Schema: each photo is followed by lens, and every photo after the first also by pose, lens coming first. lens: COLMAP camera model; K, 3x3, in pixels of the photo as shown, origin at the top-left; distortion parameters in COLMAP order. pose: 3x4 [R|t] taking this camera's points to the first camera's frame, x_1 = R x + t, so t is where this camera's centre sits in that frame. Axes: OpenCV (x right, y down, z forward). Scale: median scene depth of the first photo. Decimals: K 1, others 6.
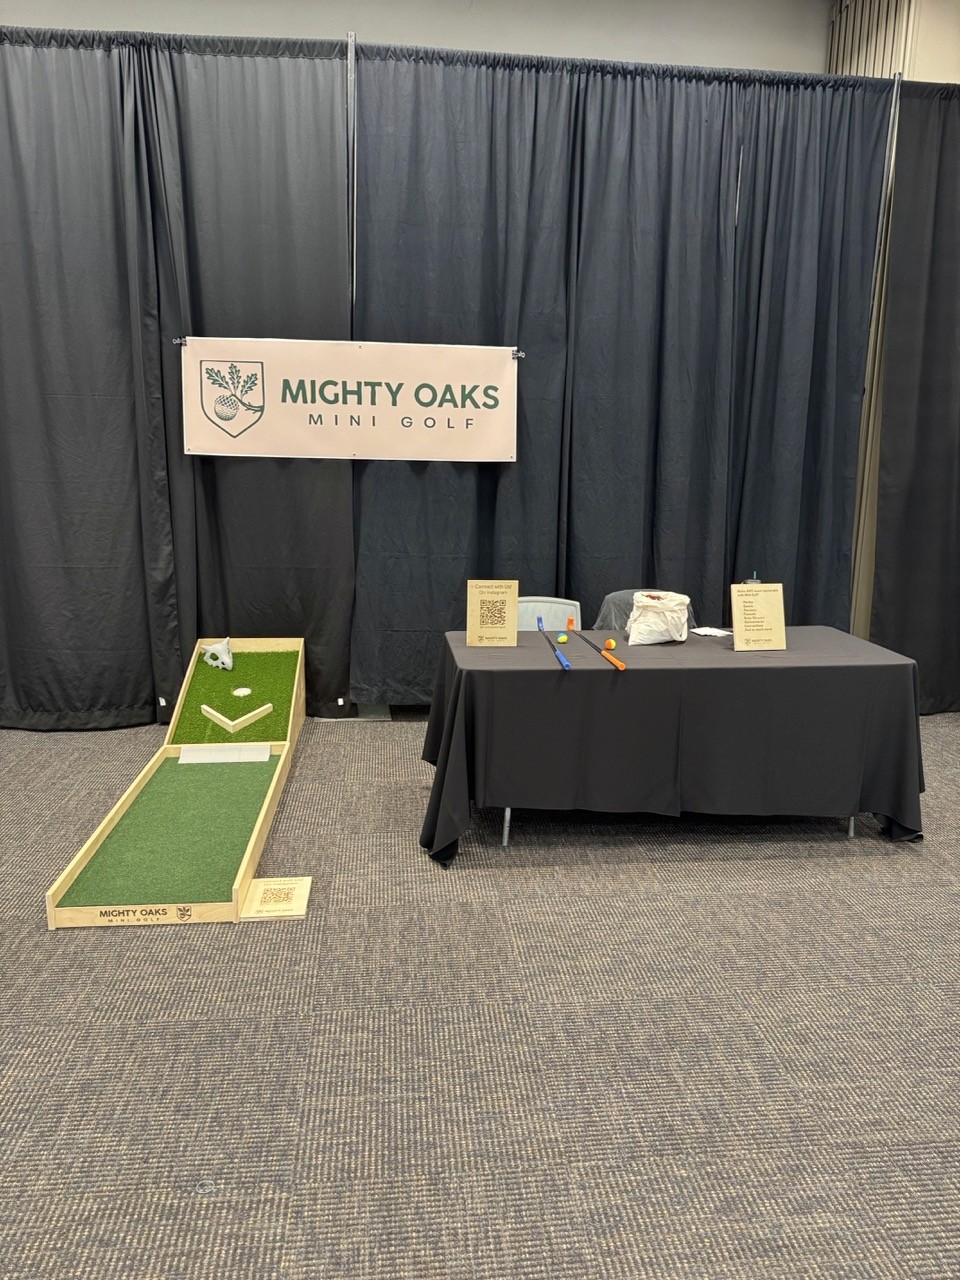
lens RADIAL K [[888.9, 0, 484.2], [0, 888.9, 645.3], [0, 0, 1]] dist [0.127983, -0.350969]
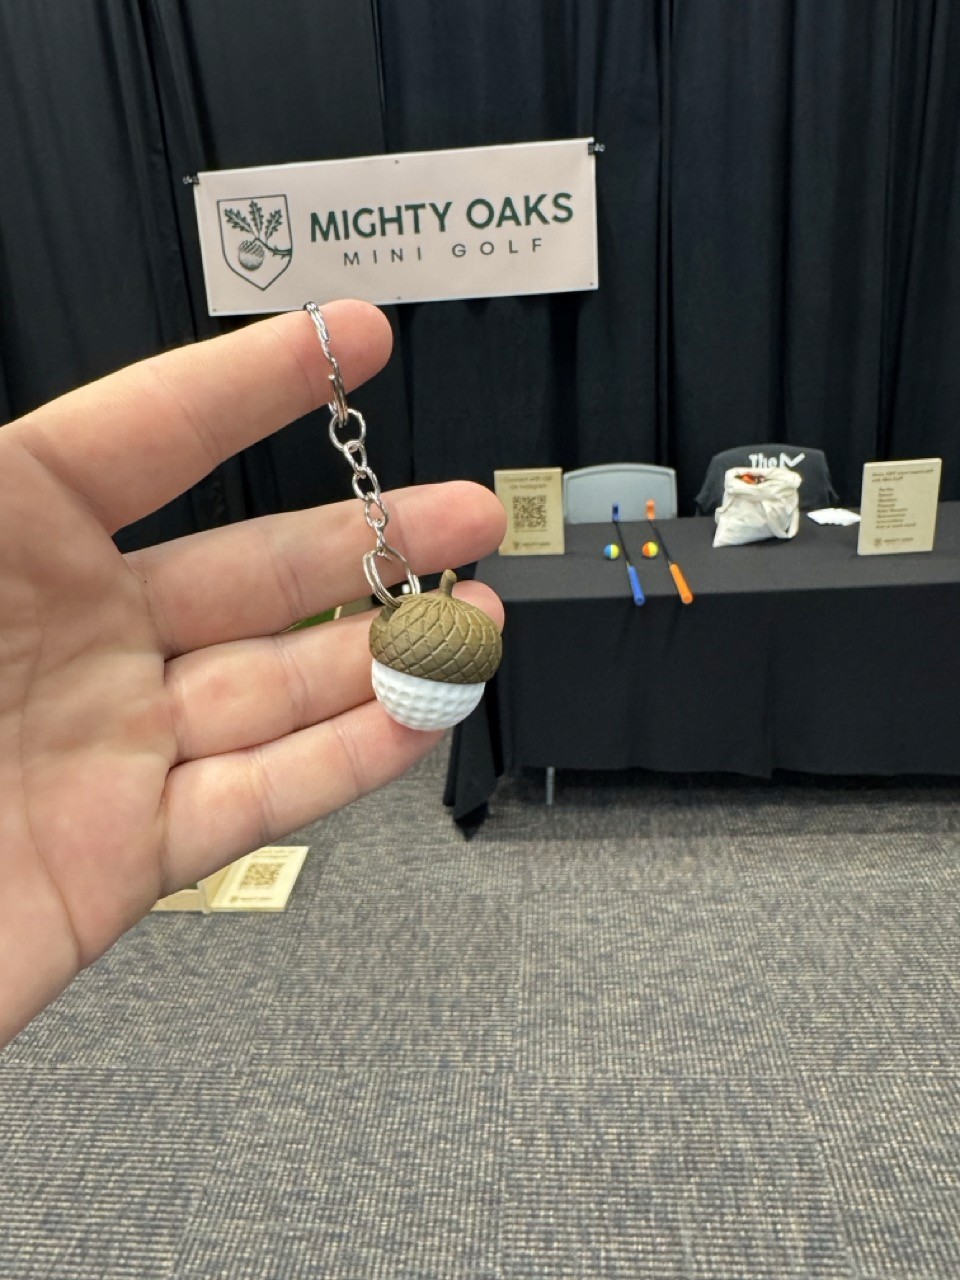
lens RADIAL K [[897.9, 0, 479.4], [0, 897.9, 613.2], [0, 0, 1]] dist [-0.031938, -0.001192]
pose [[0.978857, -0.011776, -0.204208, 0.094135], [0.047221, 0.984384, 0.169584, -0.063666], [0.199022, -0.175641, 0.964127, 0.170025]]
